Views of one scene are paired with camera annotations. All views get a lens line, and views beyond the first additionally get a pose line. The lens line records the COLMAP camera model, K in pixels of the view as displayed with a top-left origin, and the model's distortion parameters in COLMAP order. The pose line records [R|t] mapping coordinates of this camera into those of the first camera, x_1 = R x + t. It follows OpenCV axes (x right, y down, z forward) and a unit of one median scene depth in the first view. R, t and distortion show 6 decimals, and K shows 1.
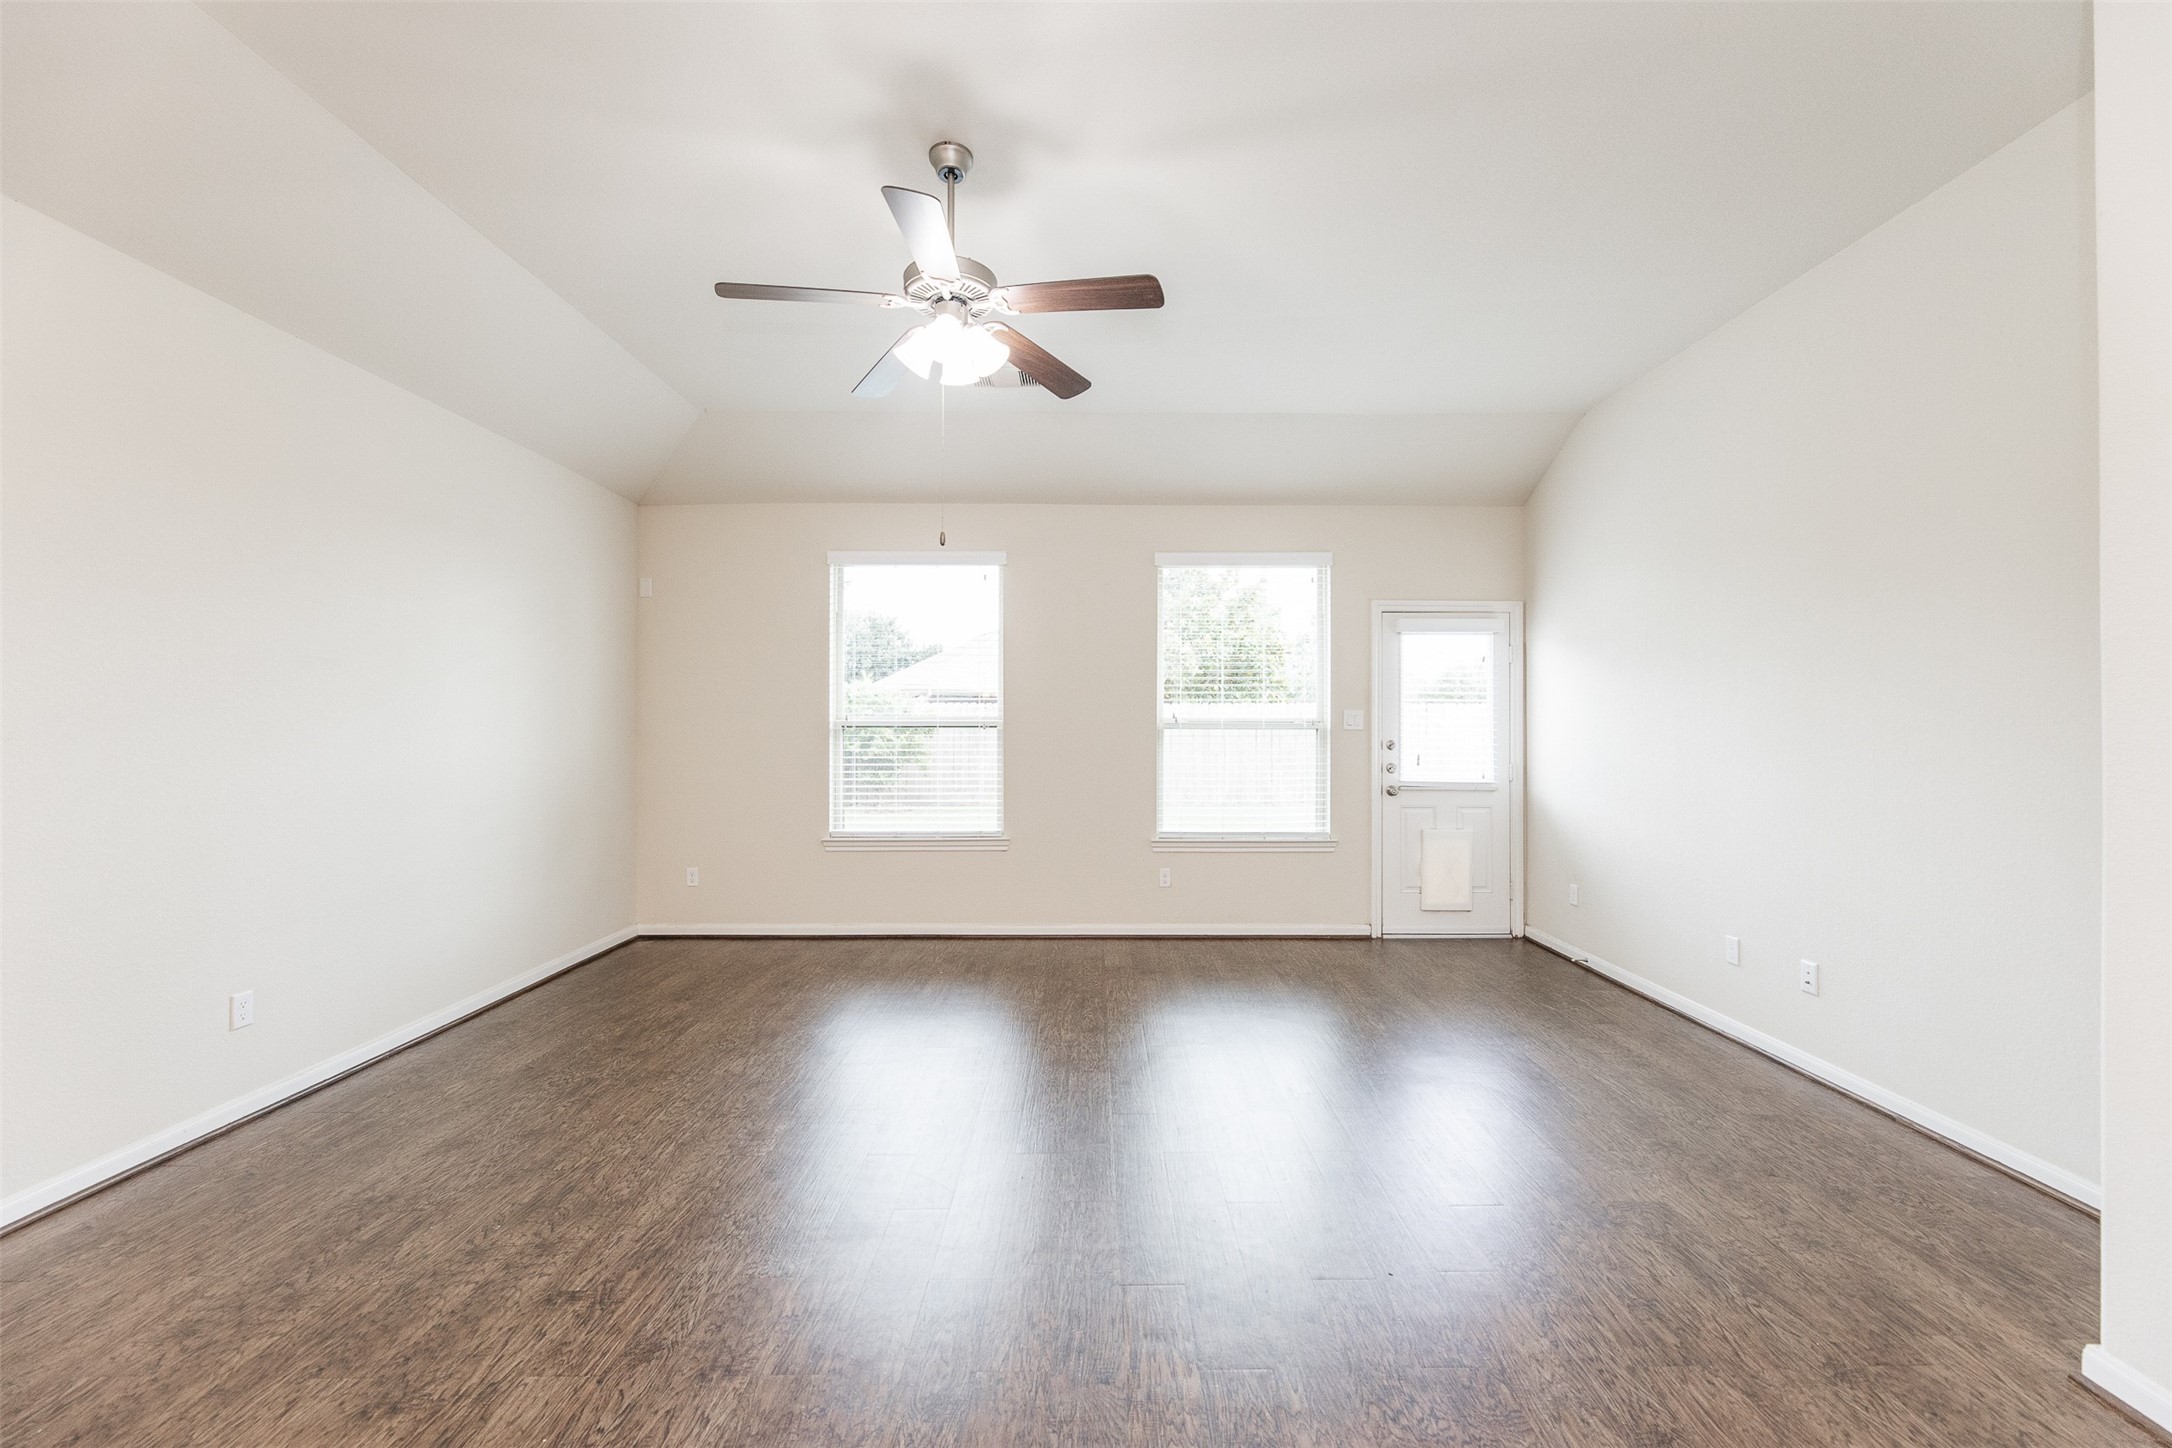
lens RADIAL K [[874.7, 0, 1102.4], [0, 874.7, 722.6], [0, 0, 1]] dist [-0.004376, 0.000601]
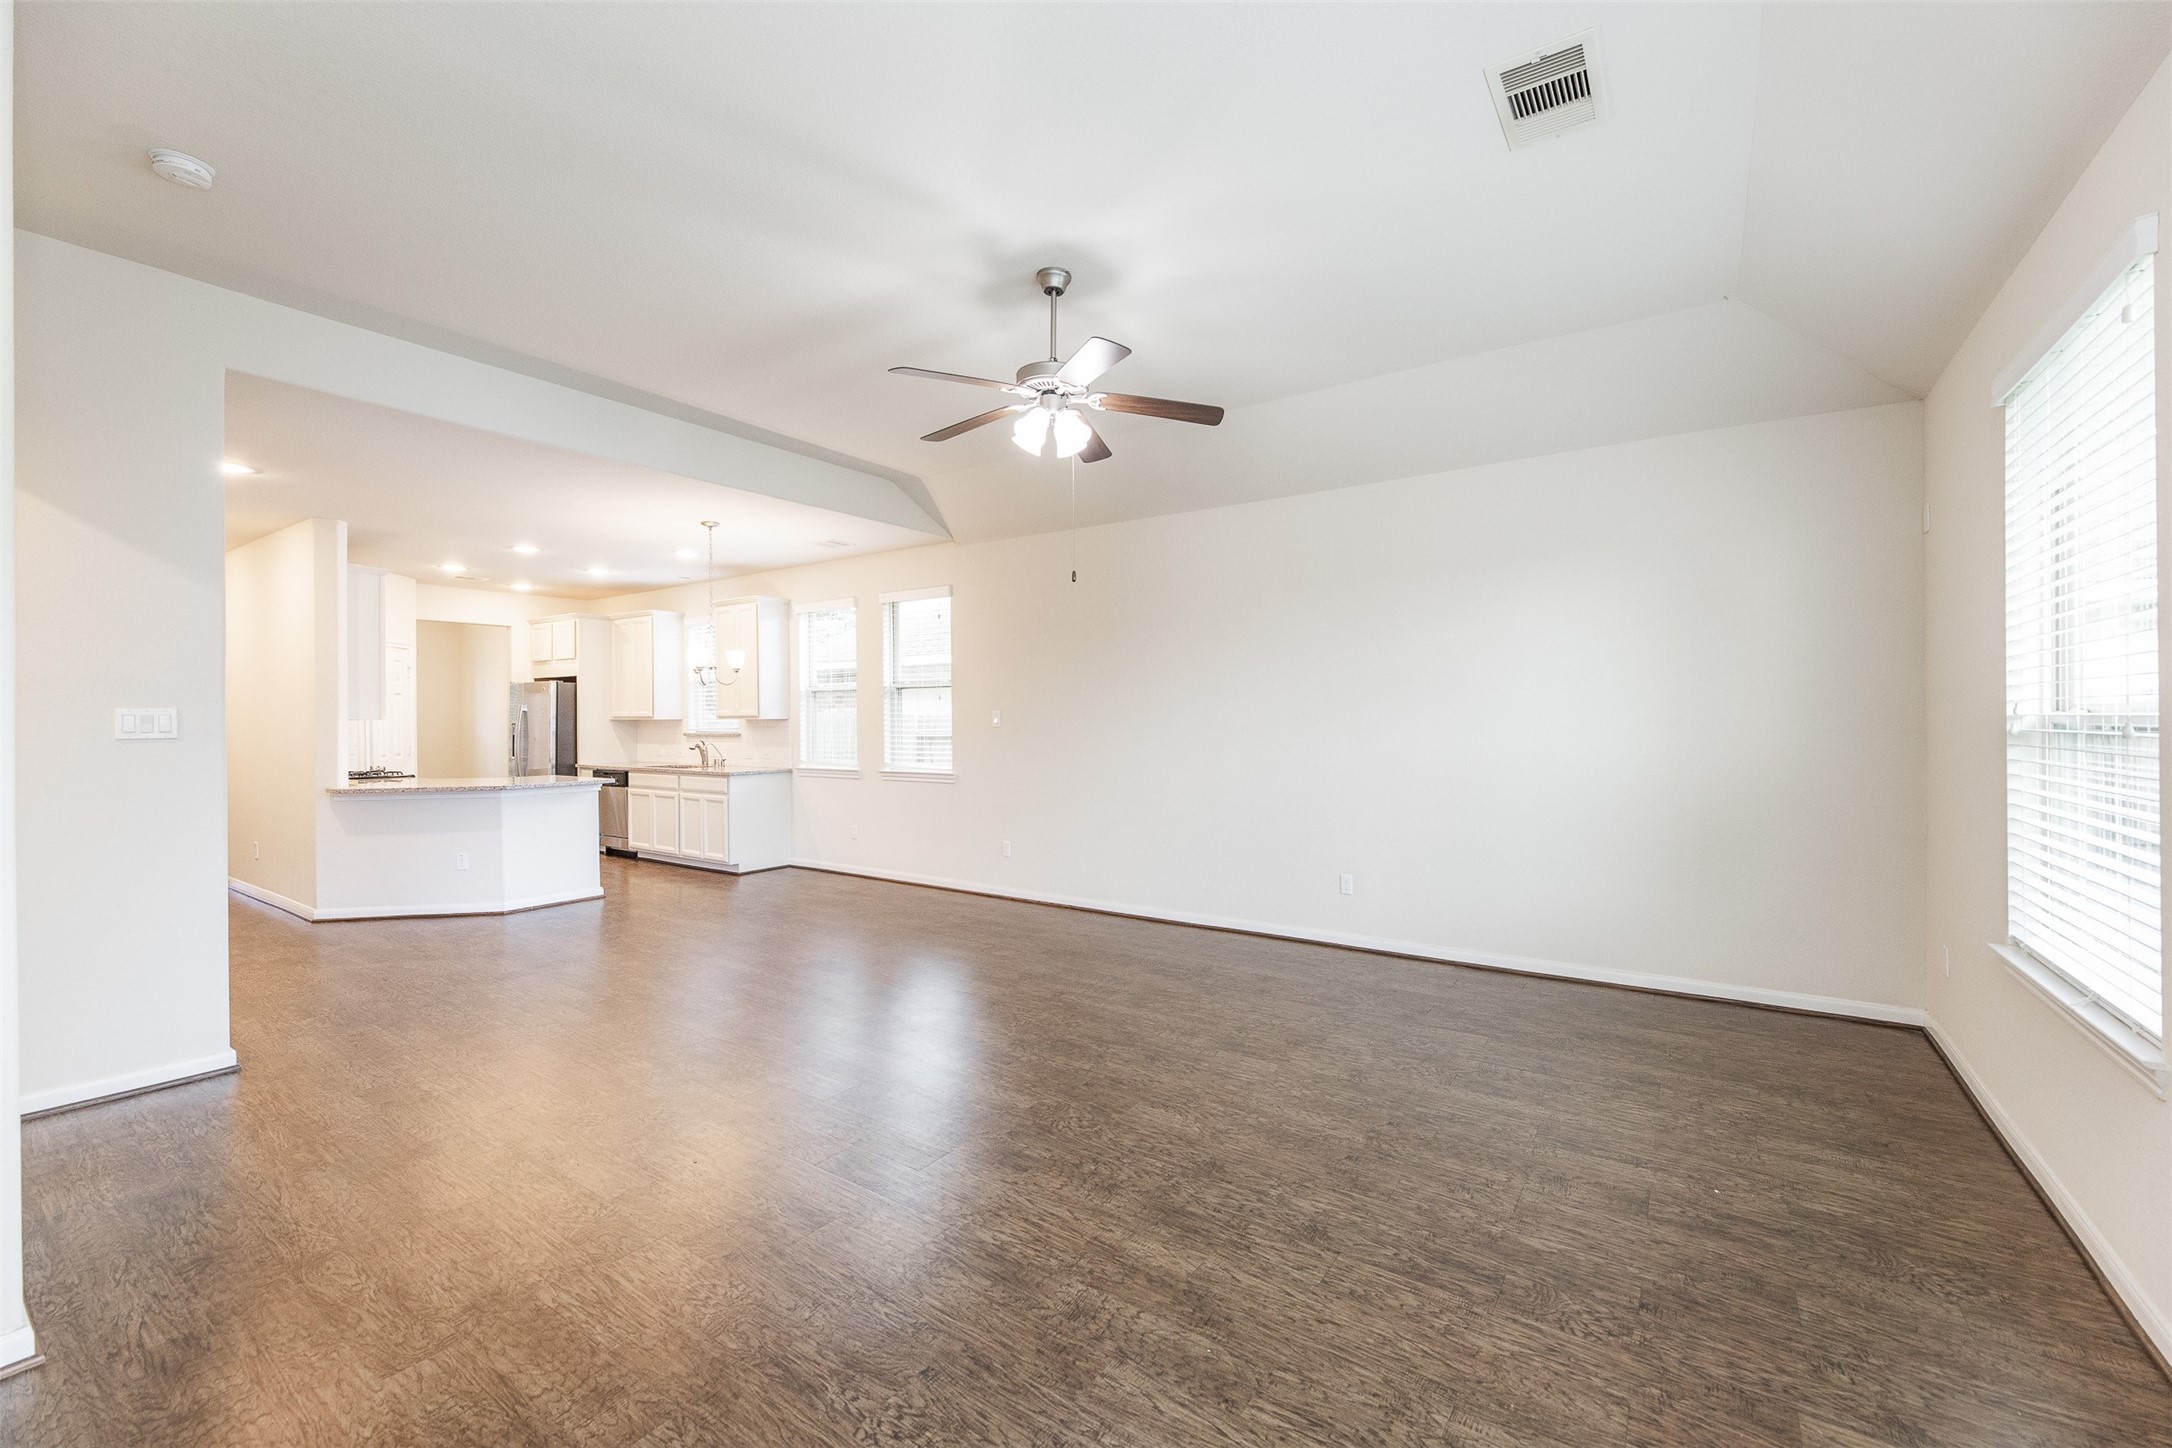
lens RADIAL K [[874.7, 0, 1099.0], [0, 874.7, 722.0], [0, 0, 1]] dist [-0.004376, 0.000601]
pose [[-0.570596, 0.007624, -0.821196, 0.404076], [0.009141, 0.999954, 0.002932, -0.004542], [0.821180, -0.005833, -0.570639, 0.864928]]
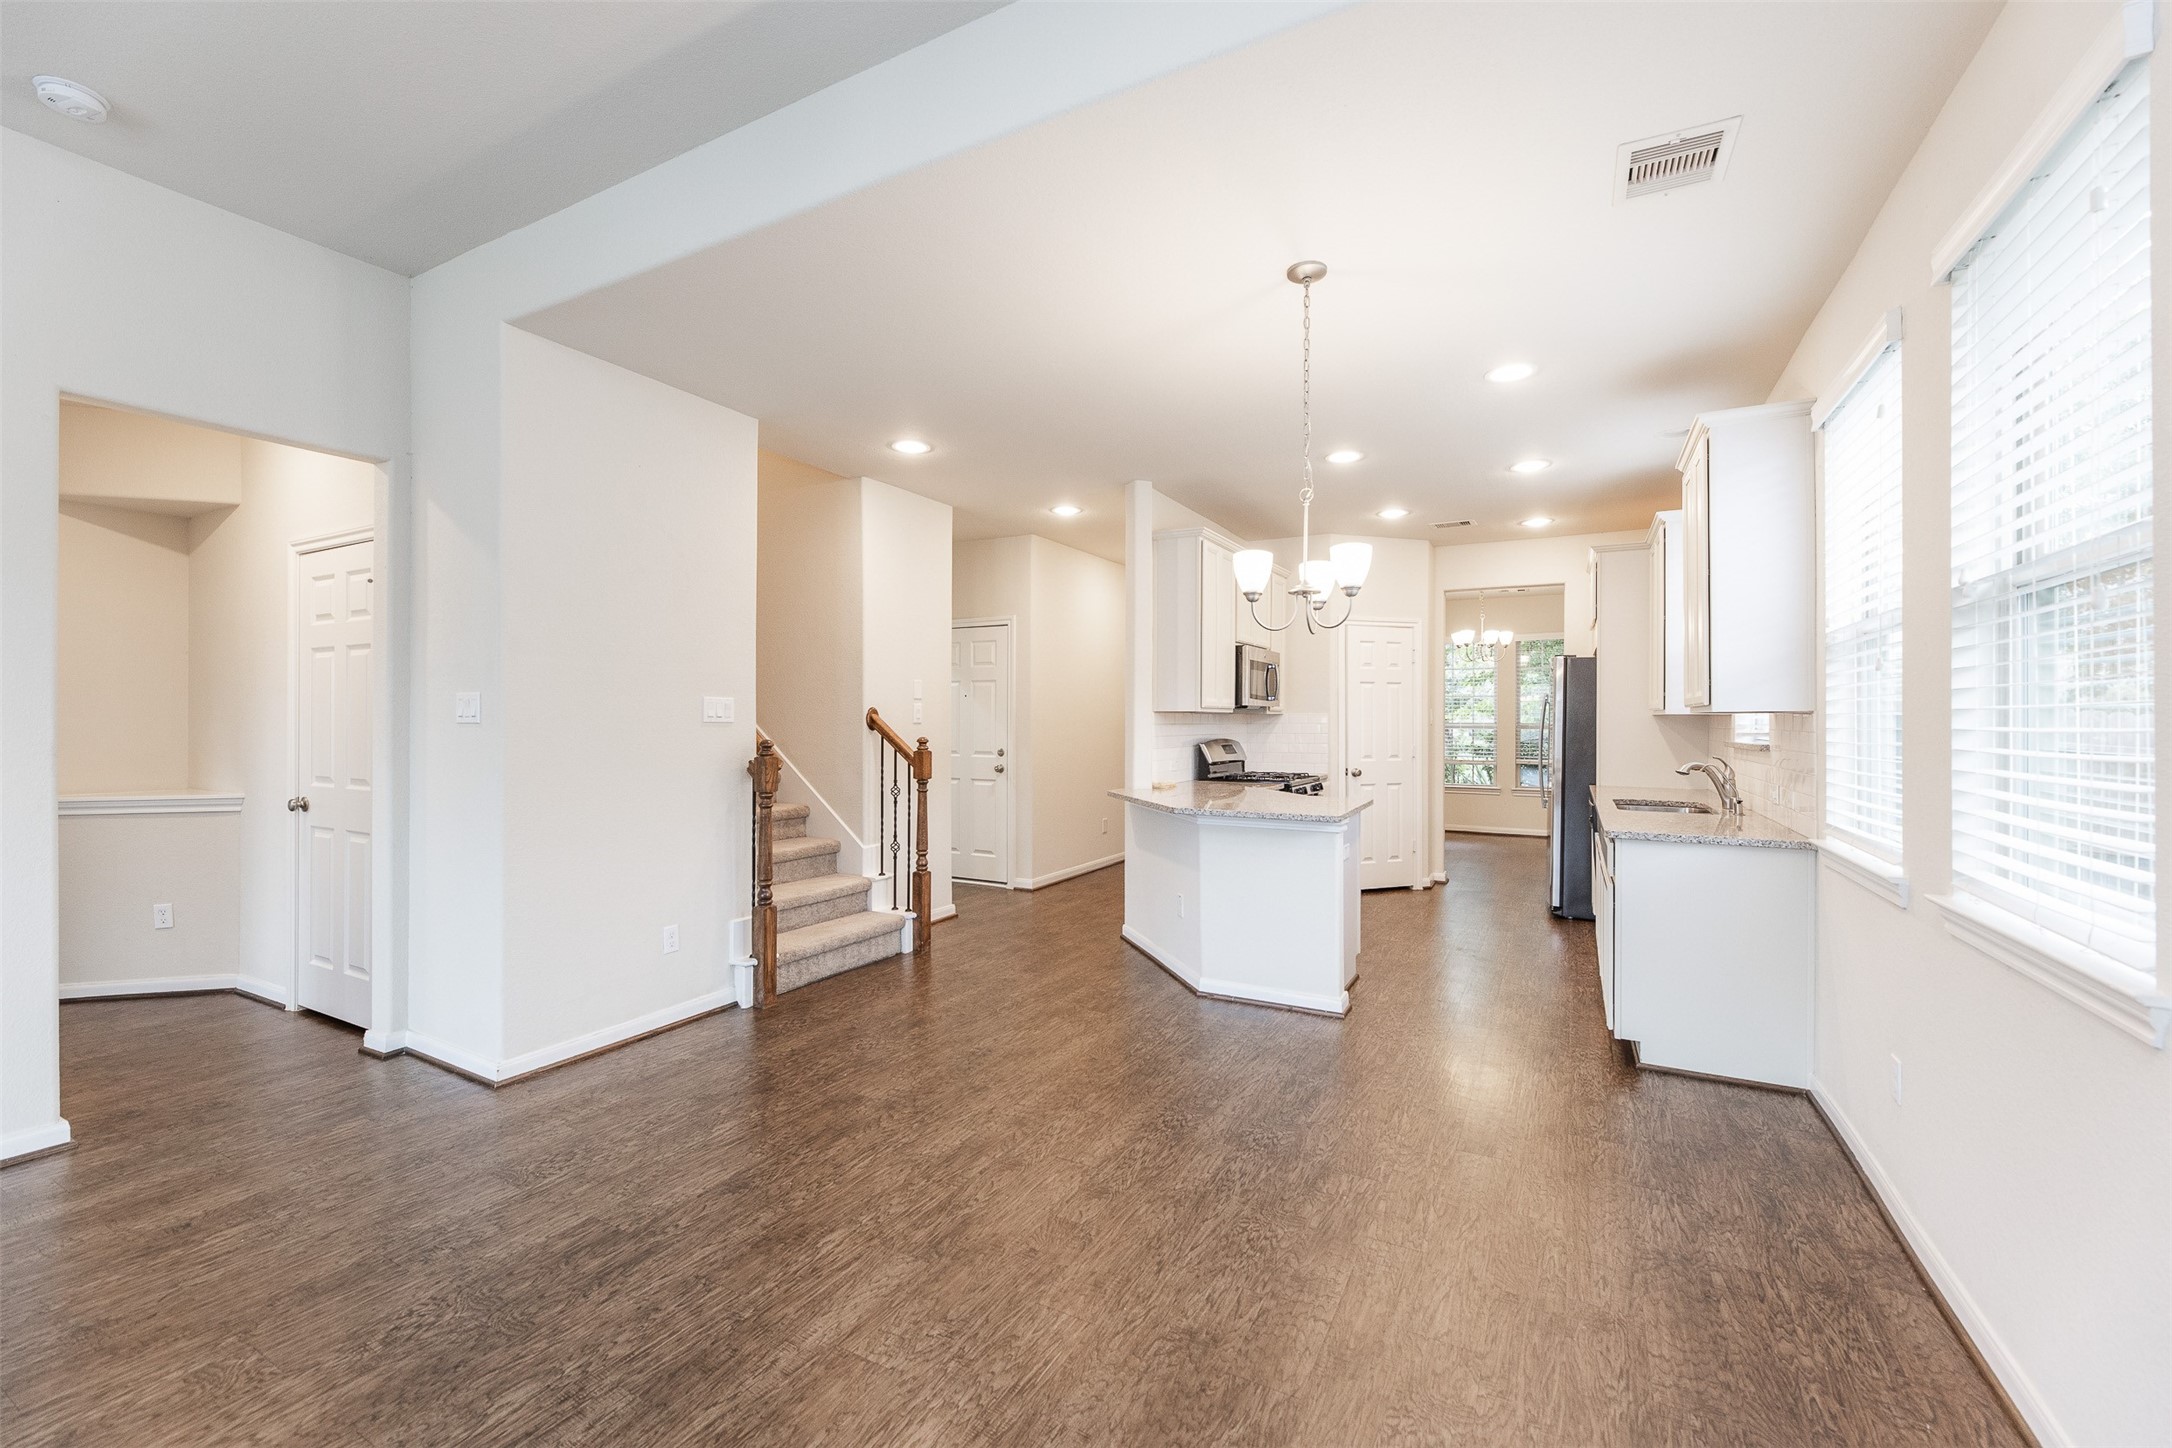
lens RADIAL K [[874.7, 0, 1098.8], [0, 874.7, 720.3], [0, 0, 1]] dist [-0.004376, 0.000601]
pose [[-0.876246, -0.004671, 0.481842, -0.387672], [-0.006725, 0.999974, -0.002536, -0.000319], [-0.481817, -0.005463, -0.876255, 0.301291]]
